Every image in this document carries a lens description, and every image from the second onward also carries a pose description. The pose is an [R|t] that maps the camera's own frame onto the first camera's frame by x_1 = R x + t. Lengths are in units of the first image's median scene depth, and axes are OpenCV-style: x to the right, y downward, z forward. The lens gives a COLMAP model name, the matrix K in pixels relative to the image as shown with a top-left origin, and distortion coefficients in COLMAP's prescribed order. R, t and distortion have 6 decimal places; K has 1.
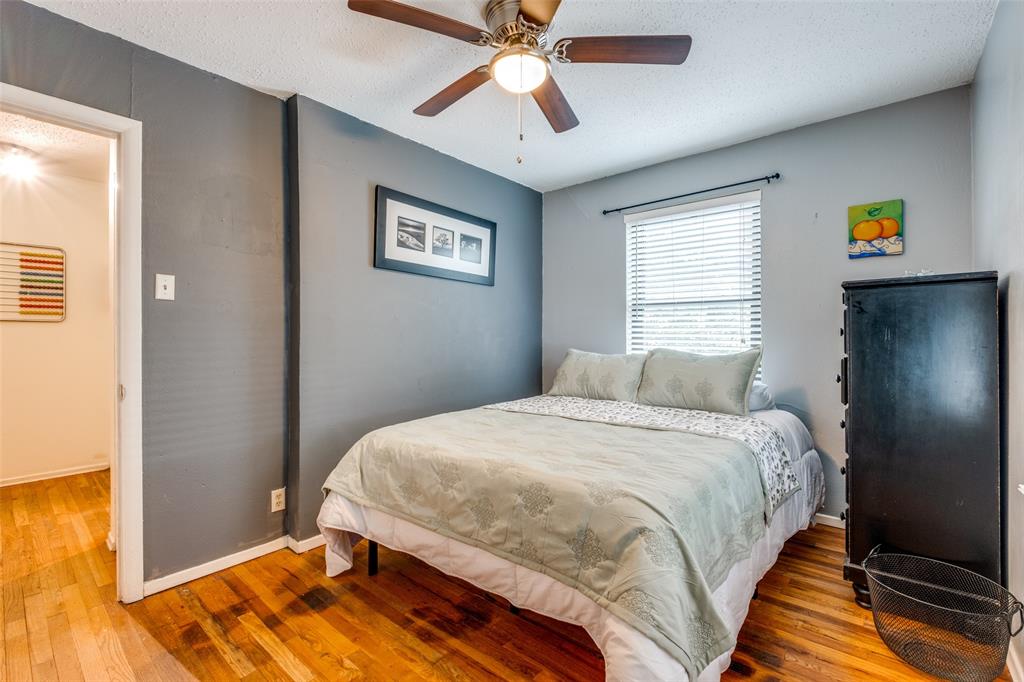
lens RADIAL K [[447.3, 0, 516.8], [0, 447.3, 339.6], [0, 0, 1]] dist [-0.005316, -0.000489]
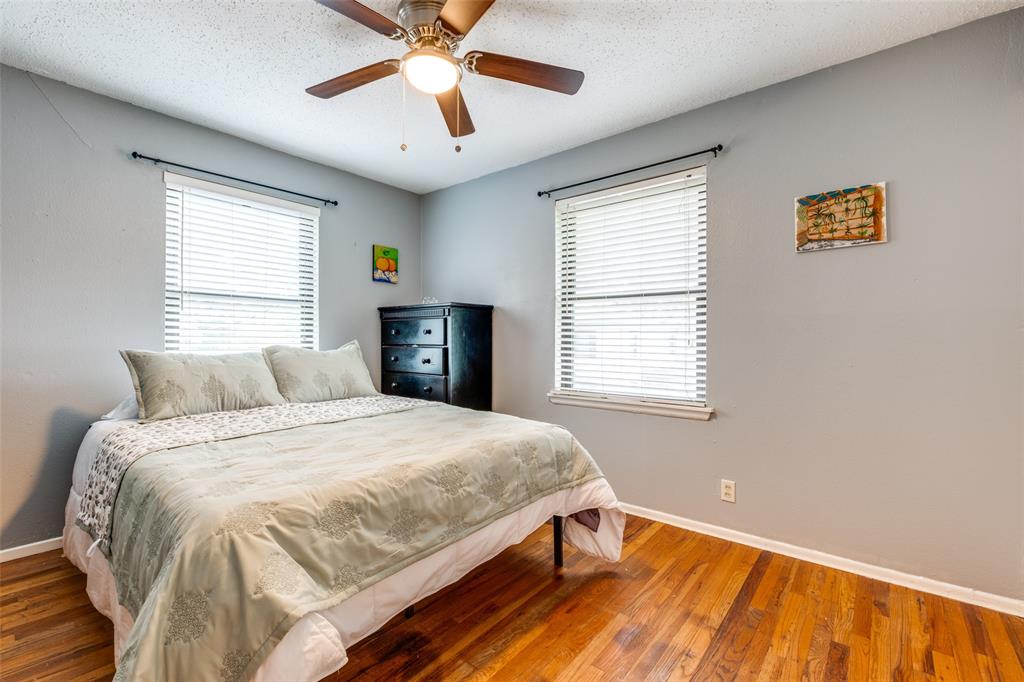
lens RADIAL K [[447.3, 0, 516.7], [0, 447.3, 338.8], [0, 0, 1]] dist [-0.005316, -0.000489]
pose [[-0.018084, 0.001258, 0.999836, -0.727467], [-0.000458, 0.999999, -0.001267, 0.007535], [-0.999836, -0.000481, -0.018084, 0.584189]]
